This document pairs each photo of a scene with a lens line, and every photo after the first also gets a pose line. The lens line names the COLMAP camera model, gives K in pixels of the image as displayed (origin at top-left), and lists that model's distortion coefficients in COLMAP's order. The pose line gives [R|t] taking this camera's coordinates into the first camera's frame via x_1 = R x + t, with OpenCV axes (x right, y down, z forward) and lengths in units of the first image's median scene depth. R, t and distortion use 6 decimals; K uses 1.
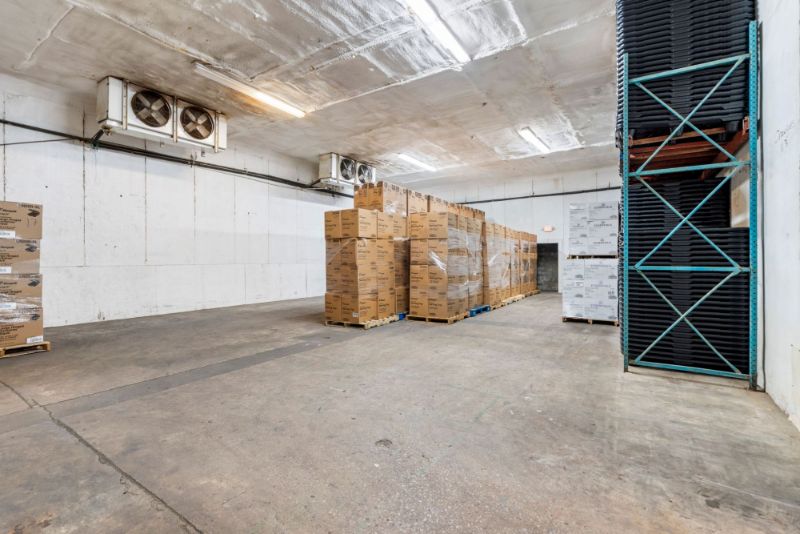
lens RADIAL K [[362.7, 0, 398.9], [0, 362.7, 260.5], [0, 0, 1]] dist [-0.001590, 0.000233]
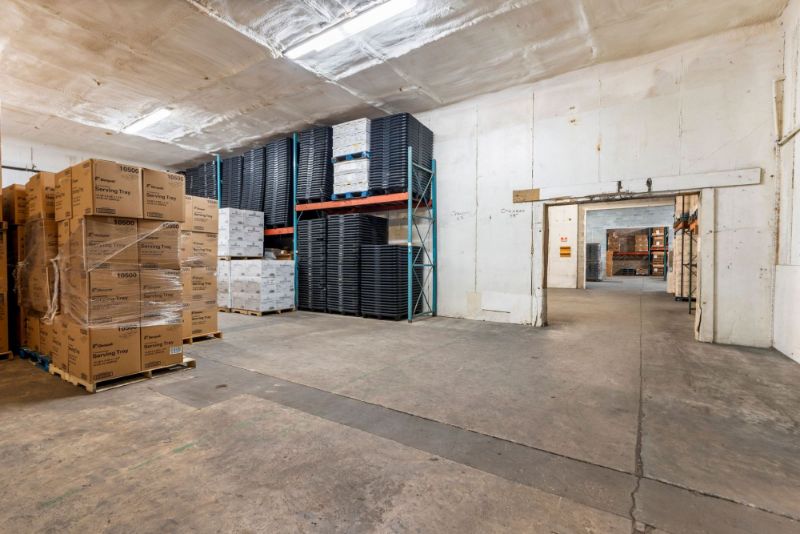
lens RADIAL K [[362.7, 0, 398.9], [0, 362.7, 260.5], [0, 0, 1]] dist [-0.001590, 0.000233]
pose [[0.016305, 0.004800, 0.999856, -0.900388], [0.001261, 0.999988, -0.004821, 0.005485], [-0.999866, 0.001340, 0.016299, 0.783533]]
